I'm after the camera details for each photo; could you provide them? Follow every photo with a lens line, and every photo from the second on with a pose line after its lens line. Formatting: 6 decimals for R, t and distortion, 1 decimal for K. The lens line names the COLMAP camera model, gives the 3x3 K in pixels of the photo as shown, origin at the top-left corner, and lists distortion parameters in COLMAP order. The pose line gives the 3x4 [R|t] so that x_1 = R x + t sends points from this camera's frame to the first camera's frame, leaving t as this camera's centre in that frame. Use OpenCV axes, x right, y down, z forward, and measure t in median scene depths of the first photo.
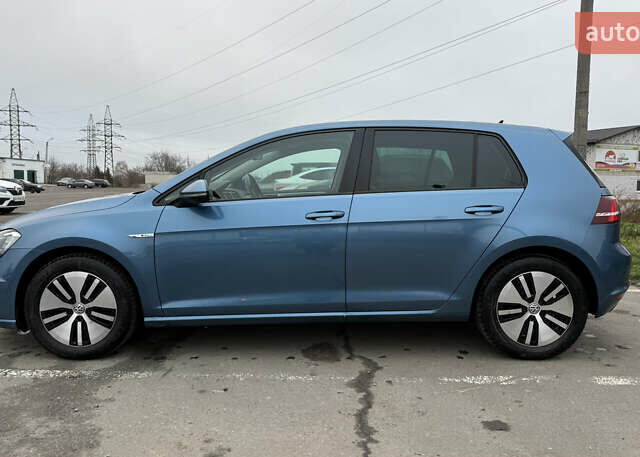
lens RADIAL K [[586.8, 0, 320.1], [0, 586.8, 203.0], [0, 0, 1]] dist [0.040114, -0.001414]
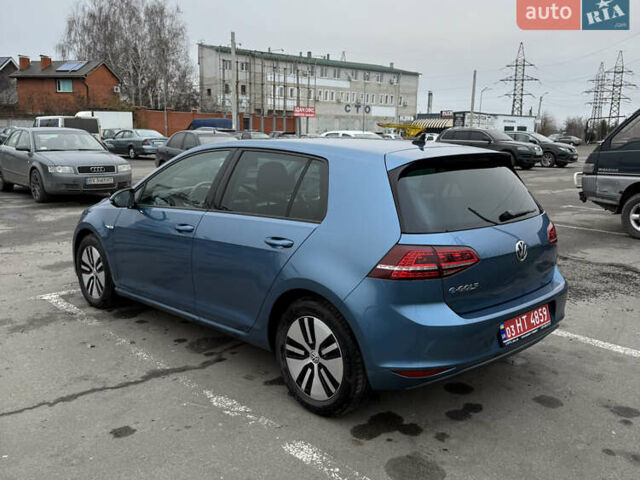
lens RADIAL K [[629.9, 0, 367.2], [0, 629.9, 241.2], [0, 0, 1]] dist [0.149370, -0.172972]
pose [[0.687519, 0.143121, -0.711923, 0.307596], [-0.044906, 0.986888, 0.155032, -0.043170], [0.724776, -0.074618, 0.684932, 0.109367]]
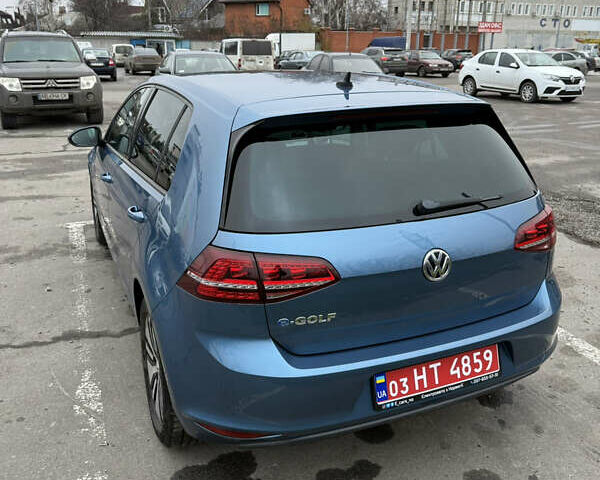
lens RADIAL K [[592.4, 0, 321.6], [0, 592.4, 237.8], [0, 0, 1]] dist [0.176715, -0.317583]
pose [[0.361695, 0.297442, -0.883575, 0.290278], [-0.046314, 0.952303, 0.301619, -0.055350], [0.931145, -0.068172, 0.358219, 0.258587]]
